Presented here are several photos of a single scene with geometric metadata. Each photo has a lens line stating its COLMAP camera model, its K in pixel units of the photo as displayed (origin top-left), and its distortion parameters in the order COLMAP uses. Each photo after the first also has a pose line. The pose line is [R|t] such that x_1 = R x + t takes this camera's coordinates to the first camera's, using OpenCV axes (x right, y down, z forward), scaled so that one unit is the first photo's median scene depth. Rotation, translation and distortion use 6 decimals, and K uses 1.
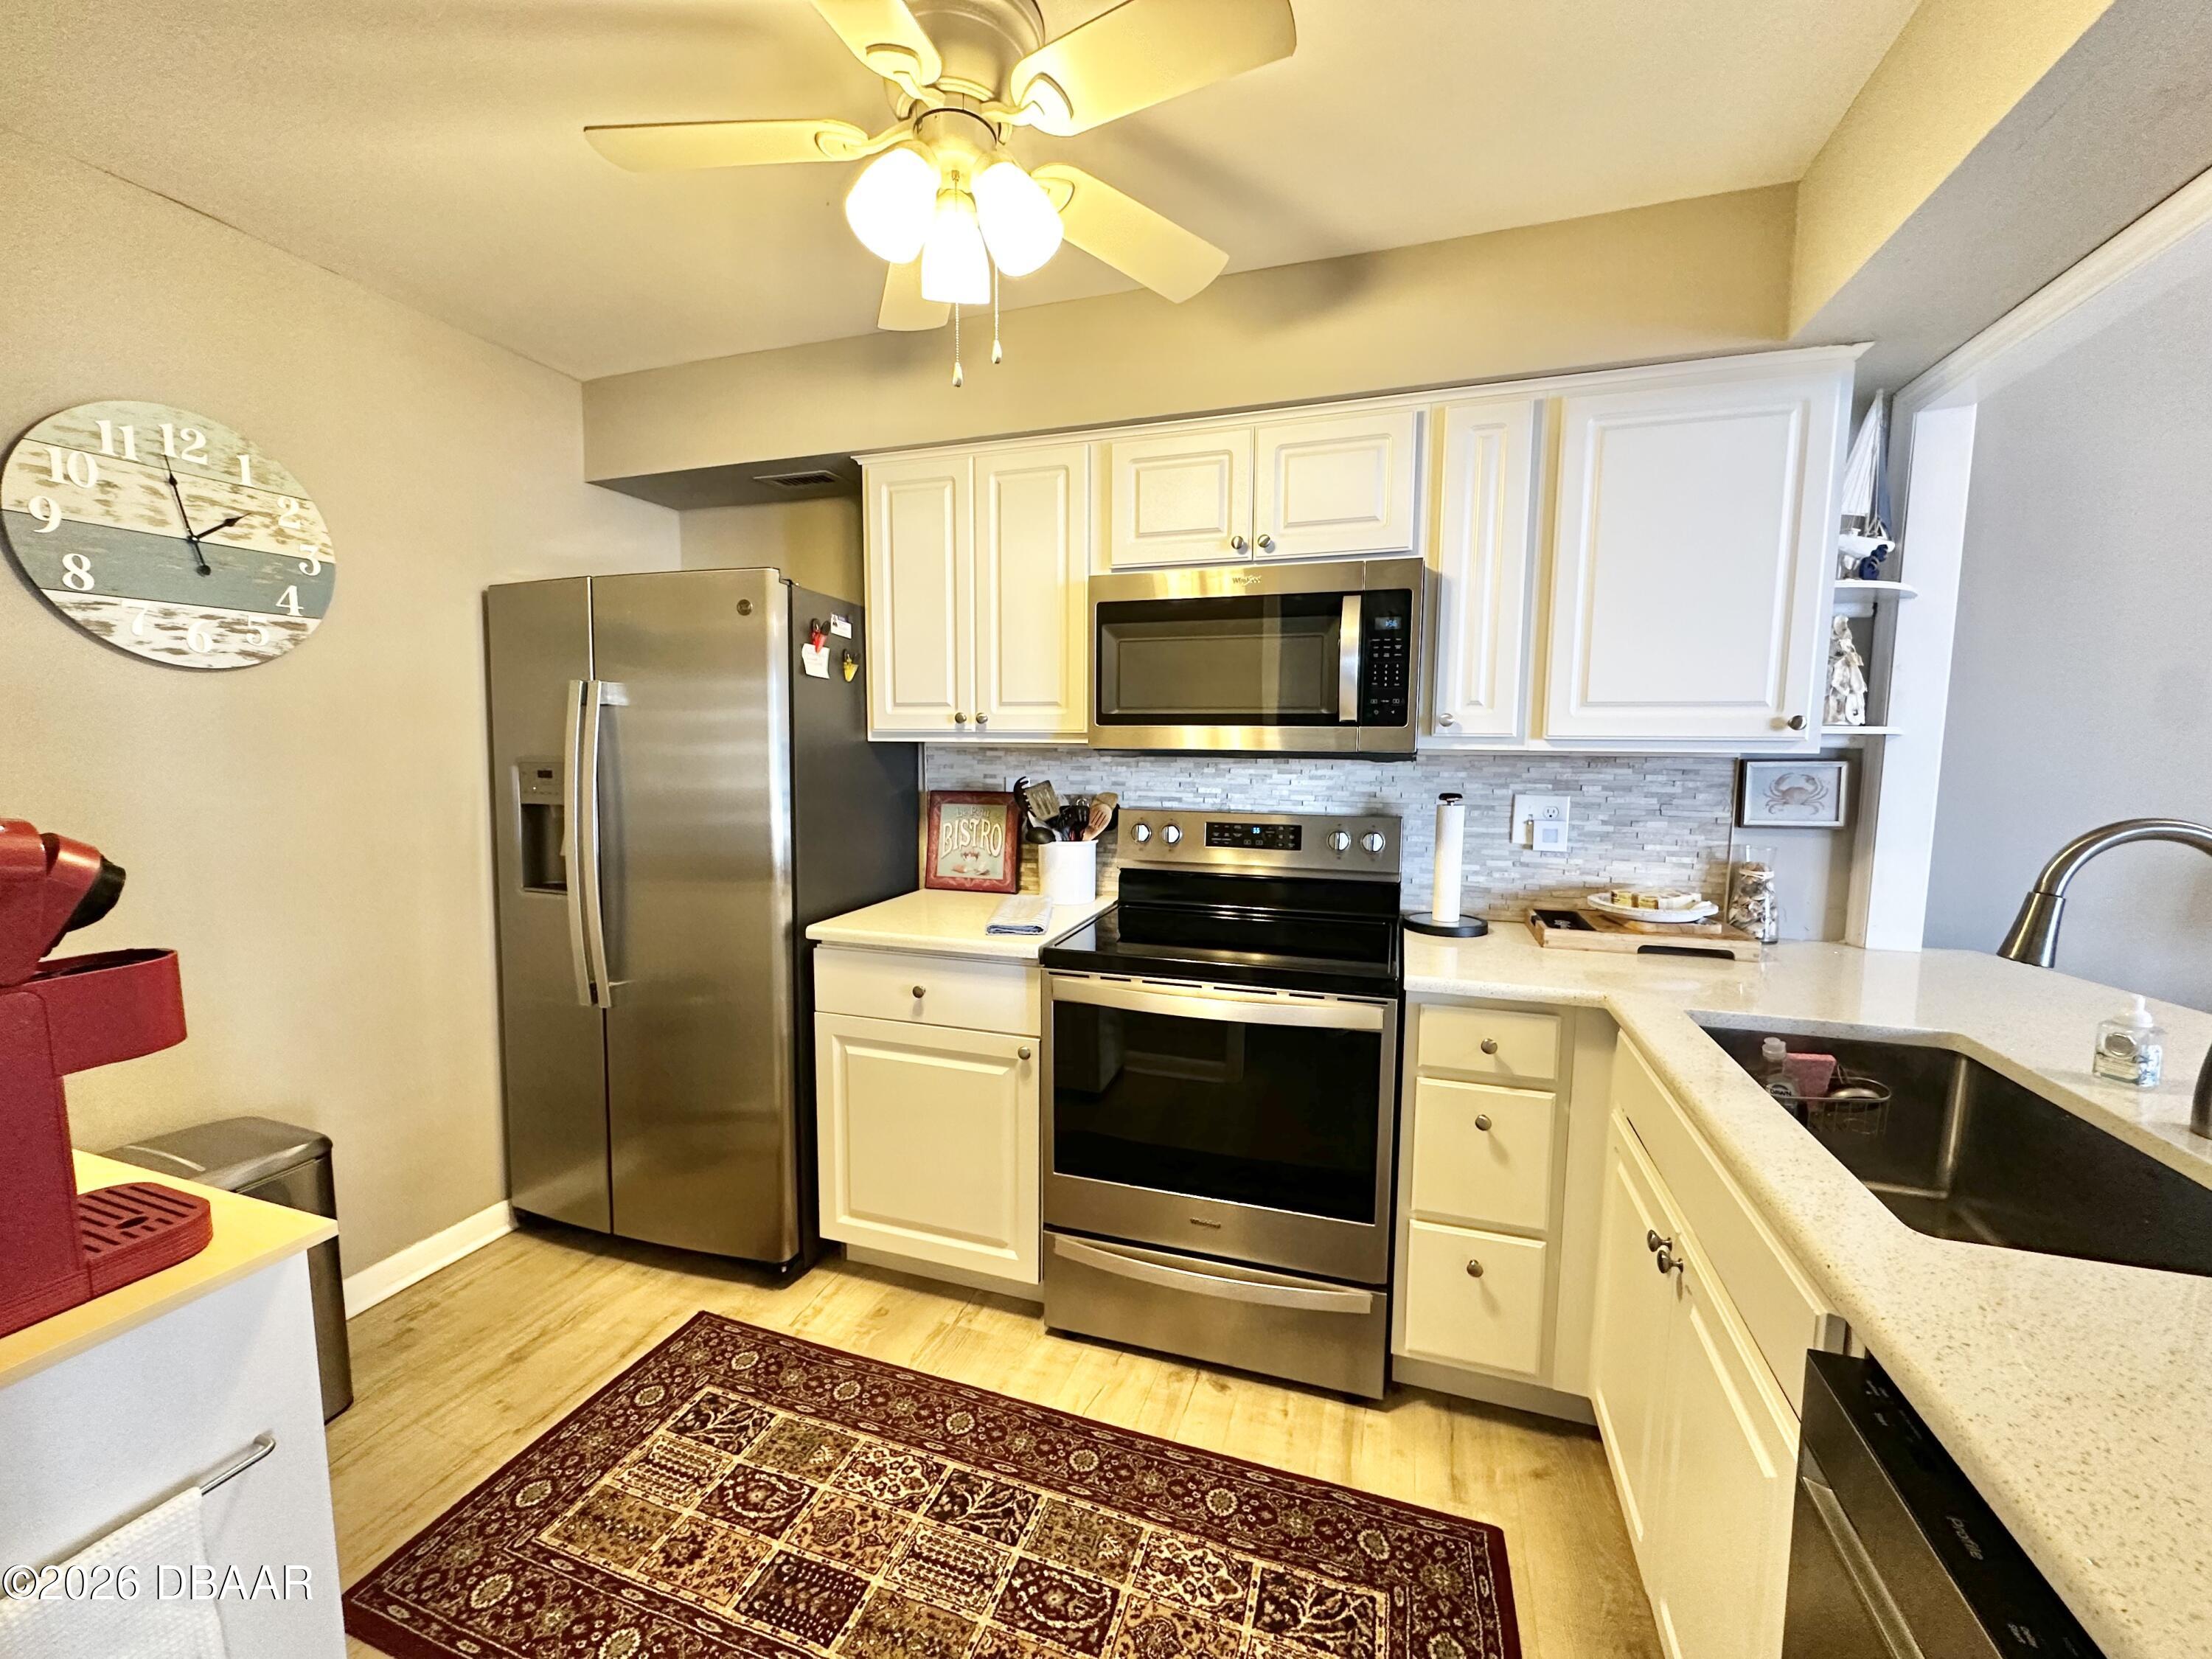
lens RADIAL K [[884.3, 0, 1106.7], [0, 884.3, 831.6], [0, 0, 1]] dist [-0.002582, 0.000075]
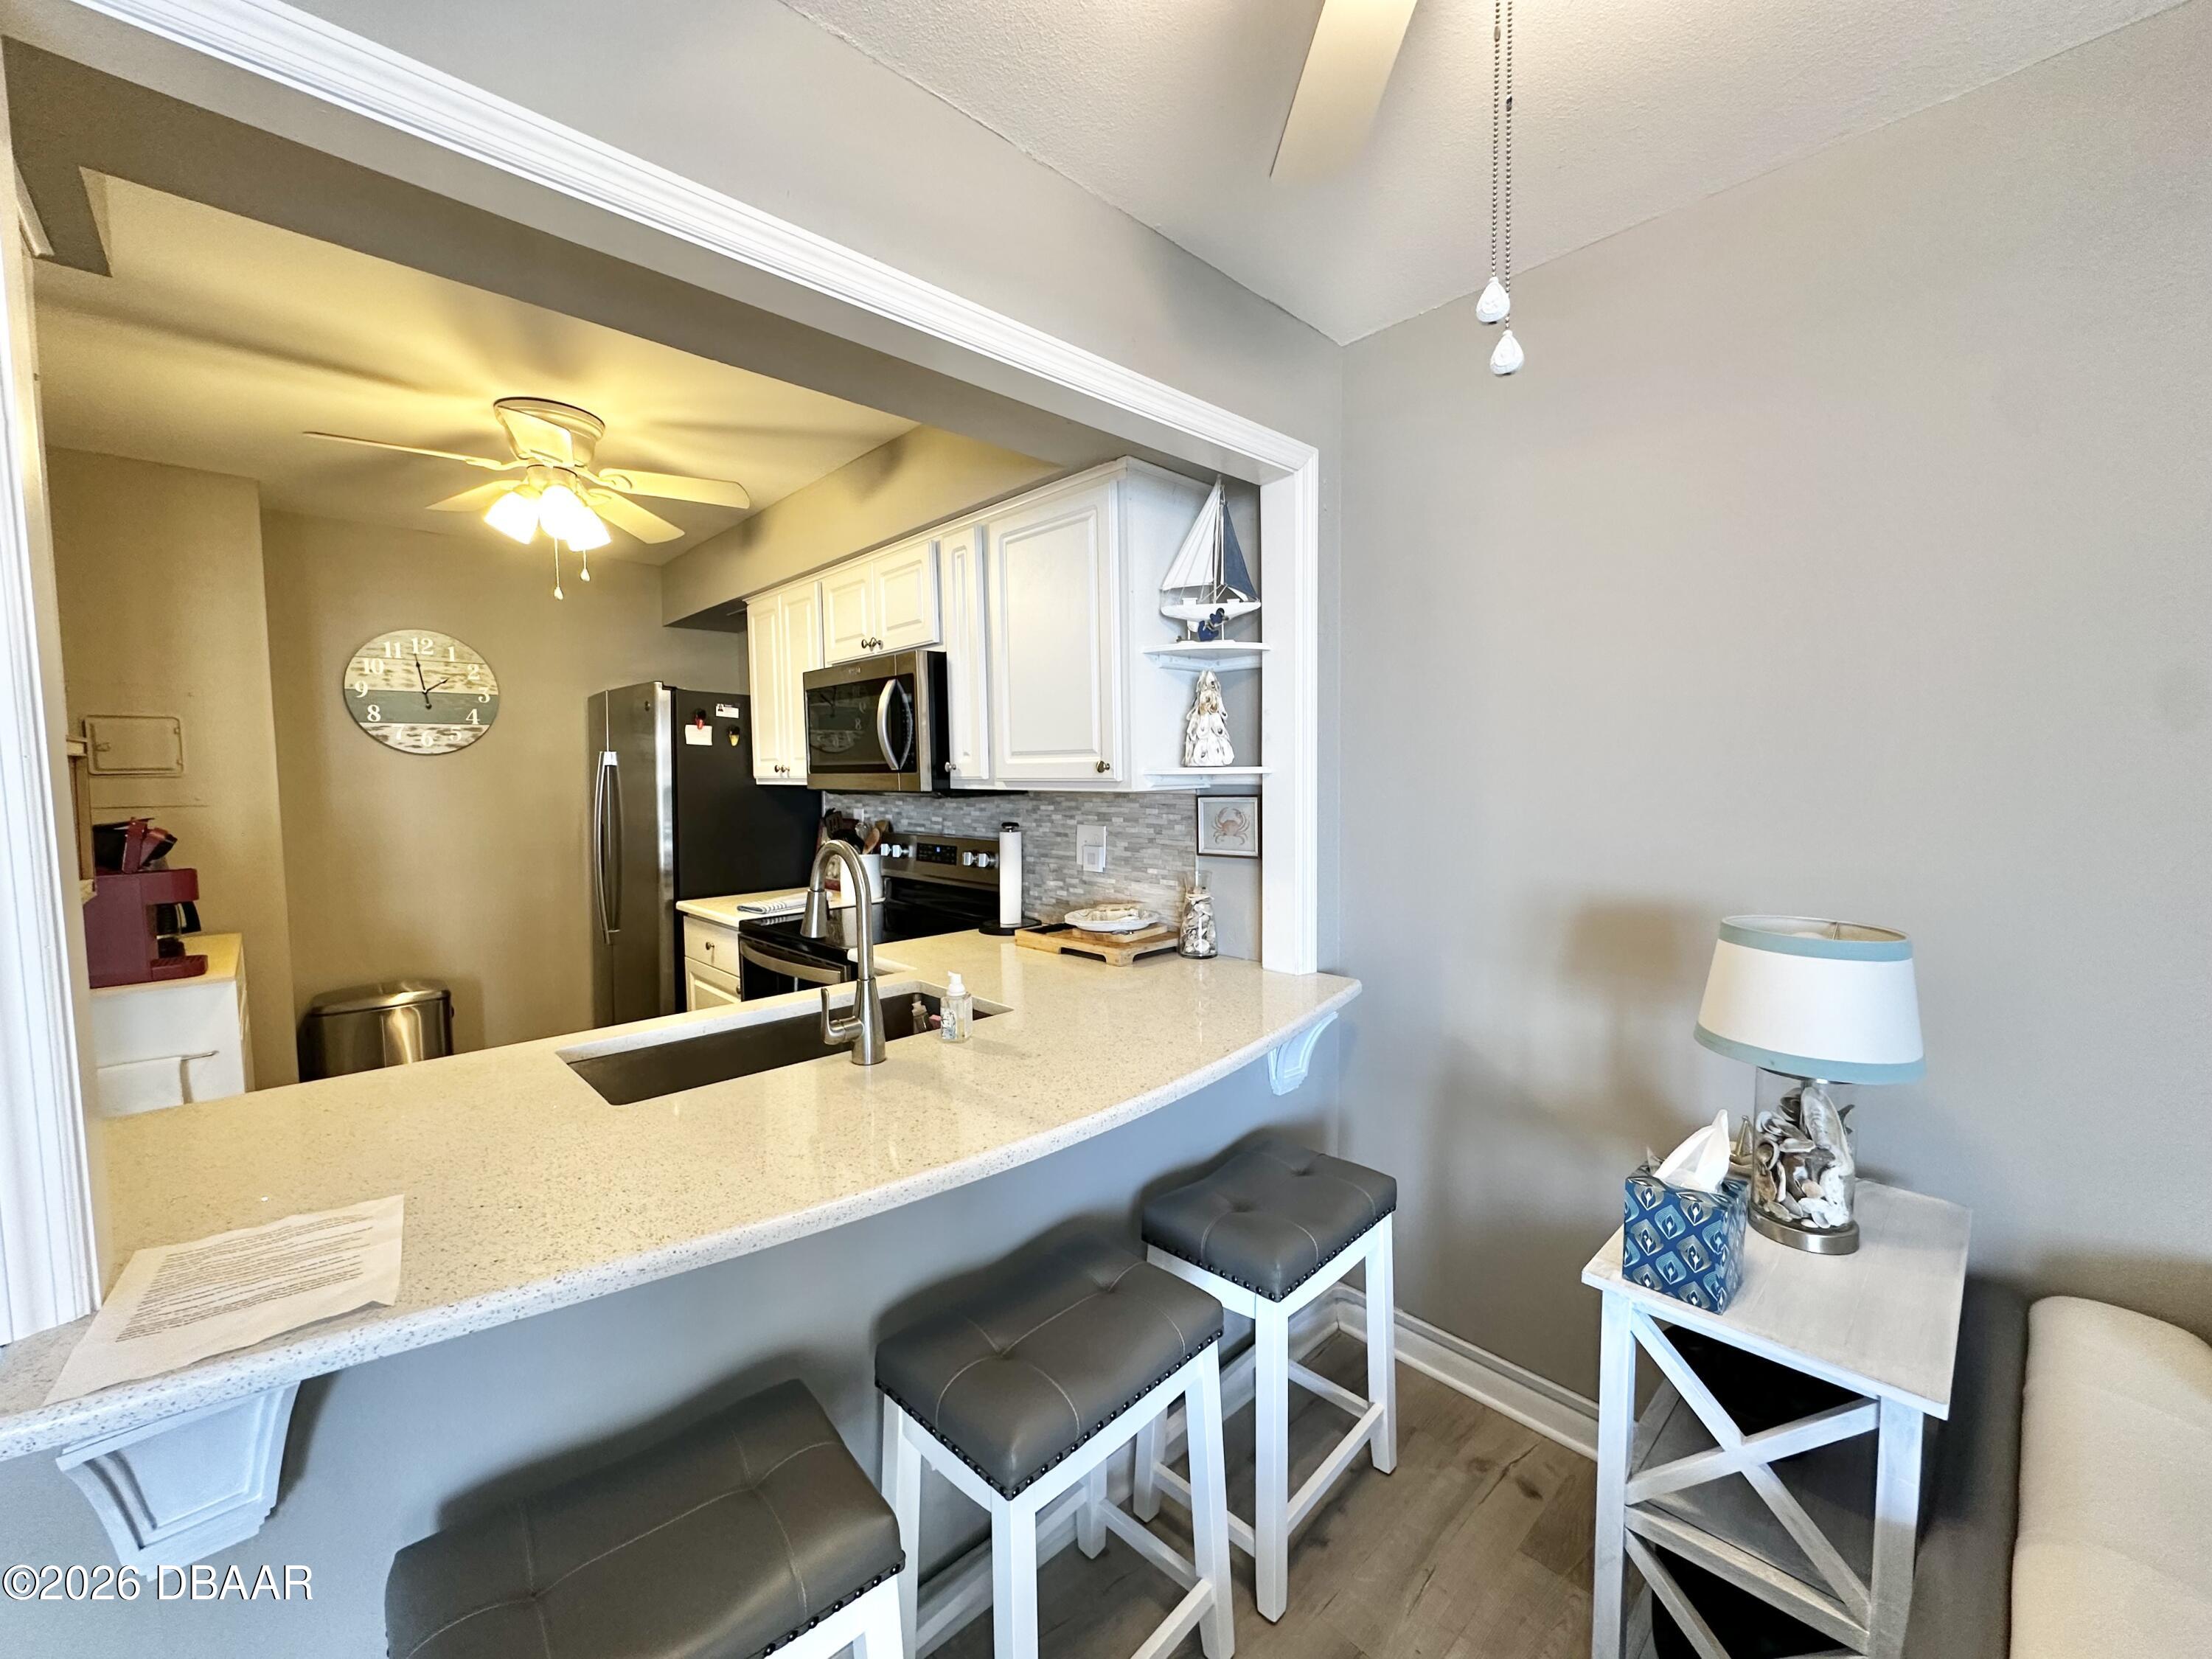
lens RADIAL K [[884.3, 0, 1106.7], [0, 884.3, 831.6], [0, 0, 1]] dist [-0.002582, 0.000075]
pose [[0.884905, 0.015747, -0.465504, 1.220663], [-0.031893, 0.999131, -0.026830, -0.000722], [0.464677, 0.038588, 0.884639, -0.065468]]
